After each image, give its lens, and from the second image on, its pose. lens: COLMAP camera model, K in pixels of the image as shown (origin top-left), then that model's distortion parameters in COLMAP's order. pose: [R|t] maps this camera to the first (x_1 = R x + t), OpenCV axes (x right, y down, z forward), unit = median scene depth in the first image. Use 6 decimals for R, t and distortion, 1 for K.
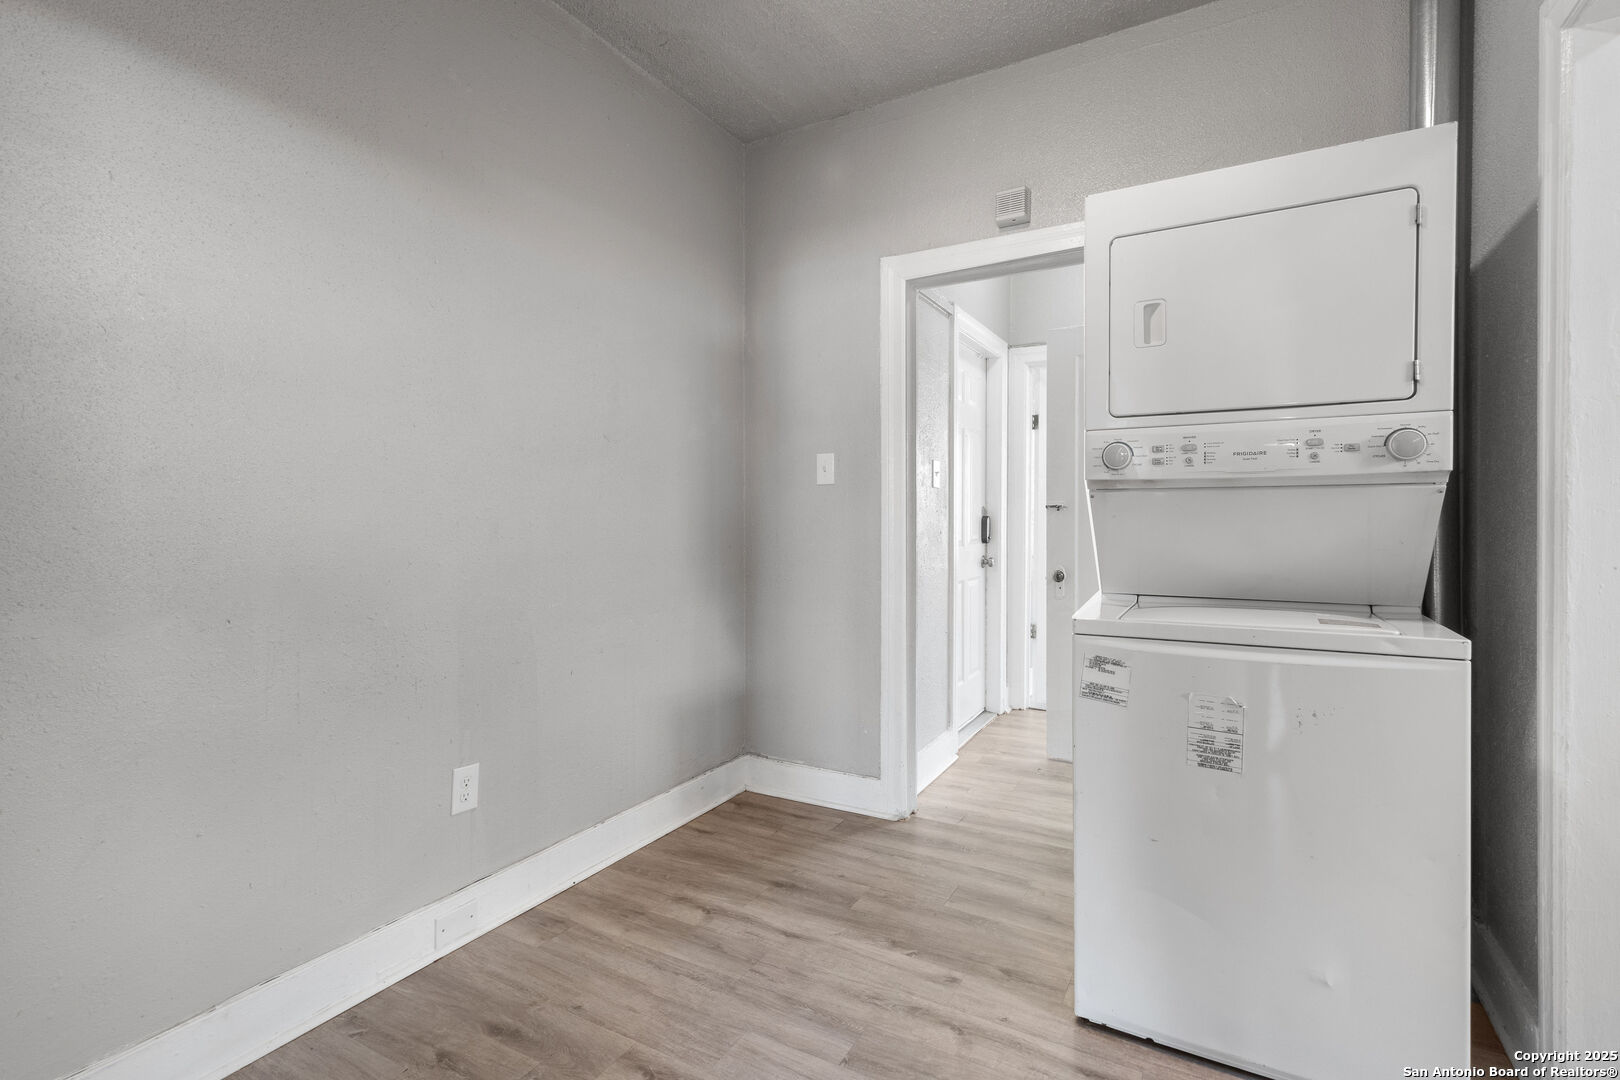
lens RADIAL K [[750.1, 0, 808.0], [0, 750.1, 533.4], [0, 0, 1]] dist [0.005726, -0.000773]
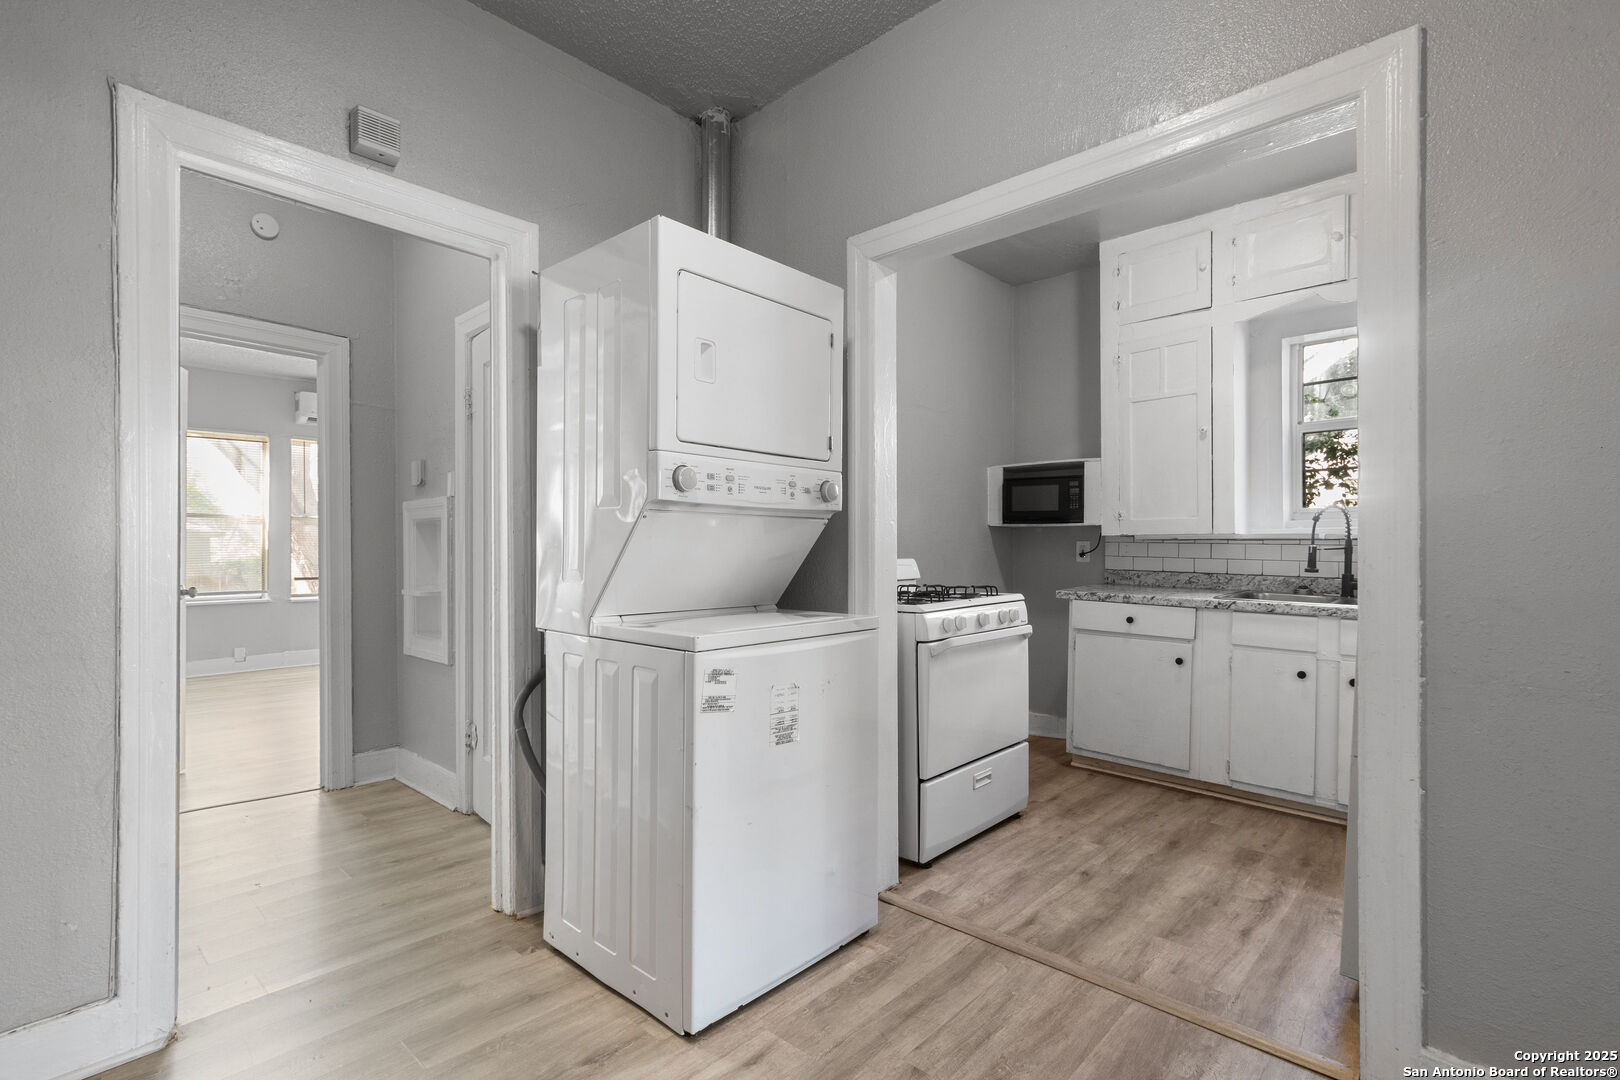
lens RADIAL K [[750.1, 0, 814.9], [0, 750.1, 559.1], [0, 0, 1]] dist [0.005726, -0.000773]
pose [[0.230955, -0.007053, 0.972939, -0.596380], [0.019039, 0.999815, 0.002729, 0.009974], [-0.972778, 0.017893, 0.231046, 0.623087]]
